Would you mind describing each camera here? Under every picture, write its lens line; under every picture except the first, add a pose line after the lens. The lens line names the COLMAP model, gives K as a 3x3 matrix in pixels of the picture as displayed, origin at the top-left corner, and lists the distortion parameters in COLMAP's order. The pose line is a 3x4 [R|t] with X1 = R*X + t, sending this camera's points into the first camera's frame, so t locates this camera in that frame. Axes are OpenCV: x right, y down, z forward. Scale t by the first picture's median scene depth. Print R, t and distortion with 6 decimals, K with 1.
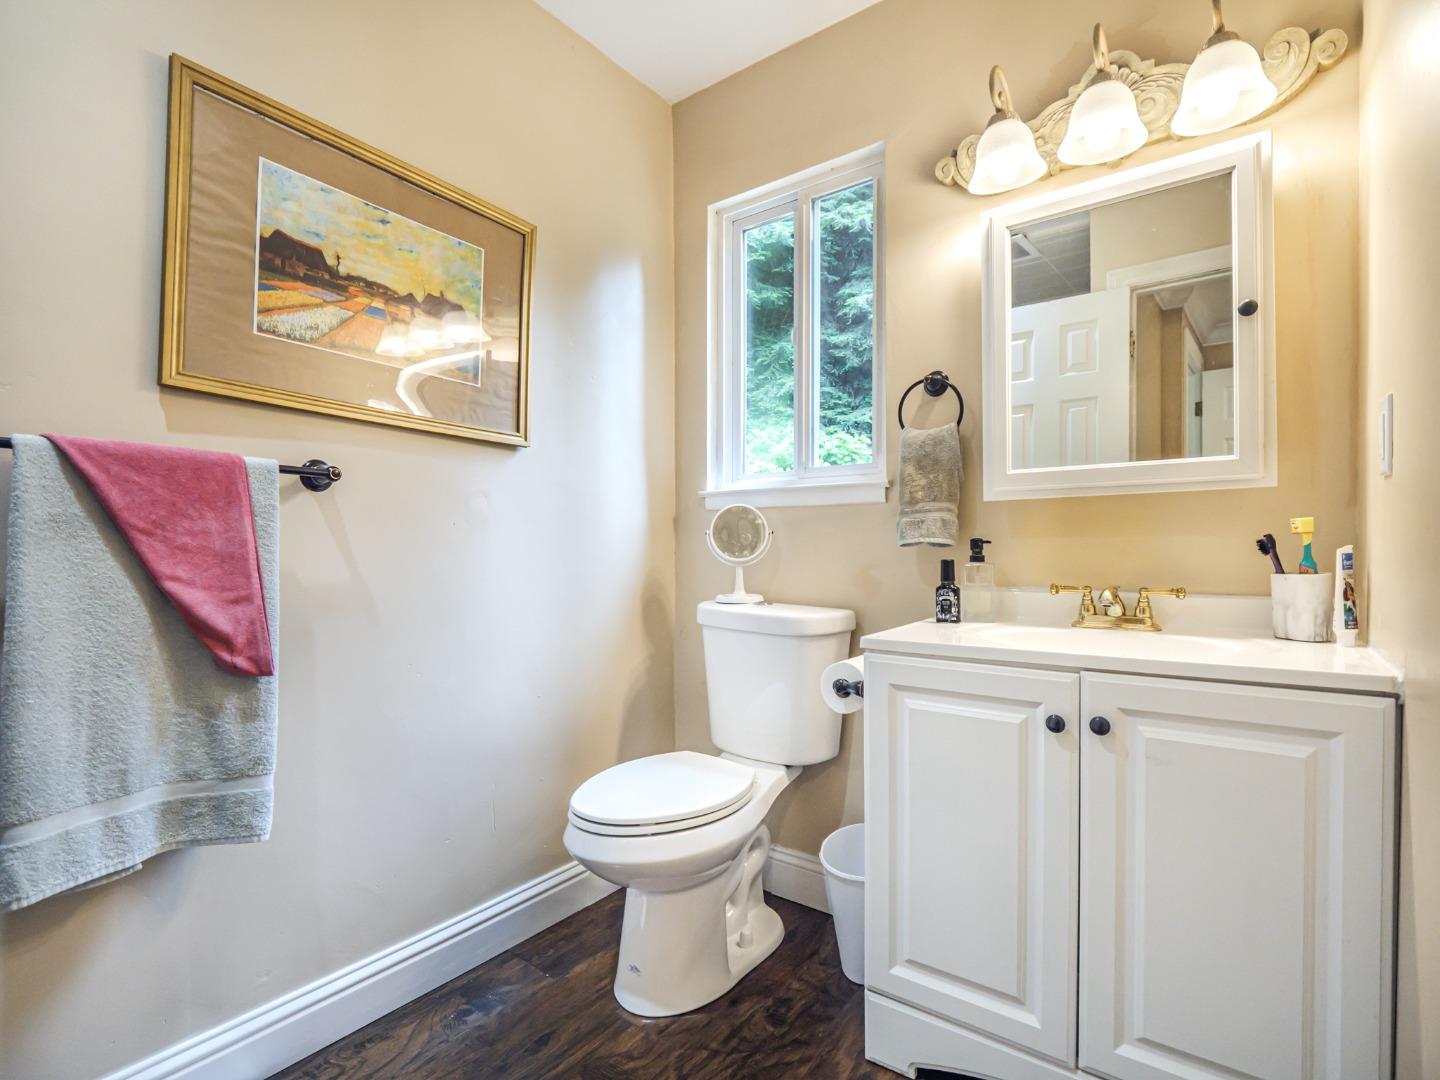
lens RADIAL K [[698.8, 0, 729.8], [0, 698.8, 550.6], [0, 0, 1]] dist [-0.015337, 0.001781]
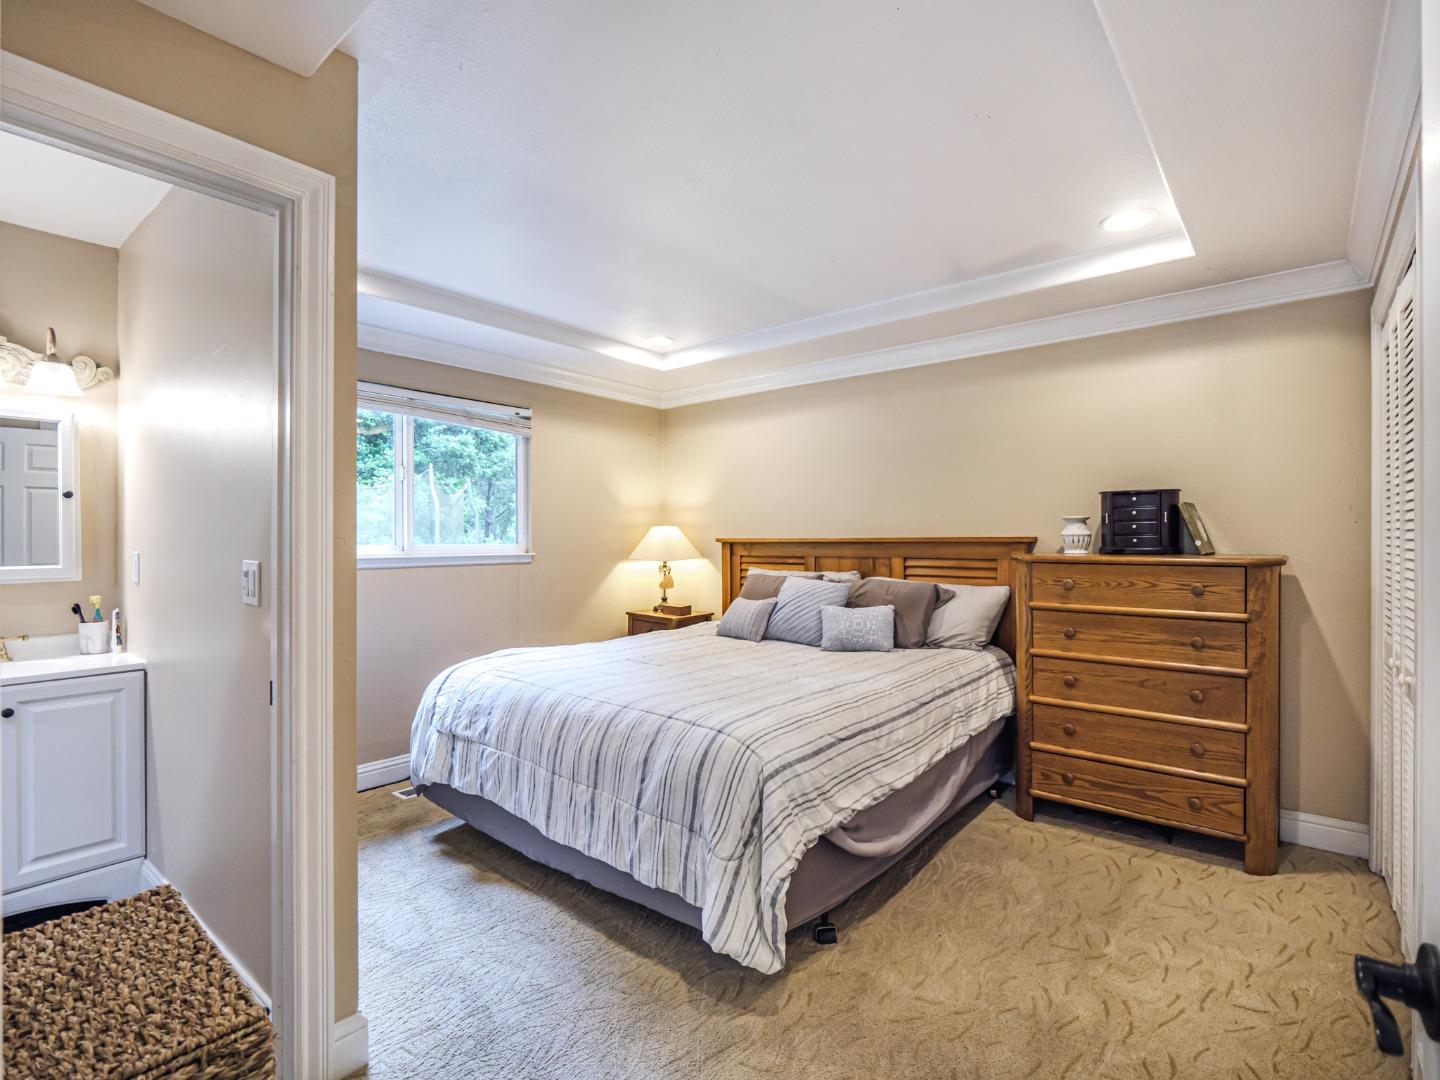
lens RADIAL K [[698.8, 0, 721.6], [0, 698.8, 543.6], [0, 0, 1]] dist [-0.015337, 0.001781]
pose [[0.048635, -0.011392, 0.998752, -1.045447], [0.001974, 0.999934, 0.011309, -0.199092], [-0.998815, 0.001421, 0.048654, -0.897742]]
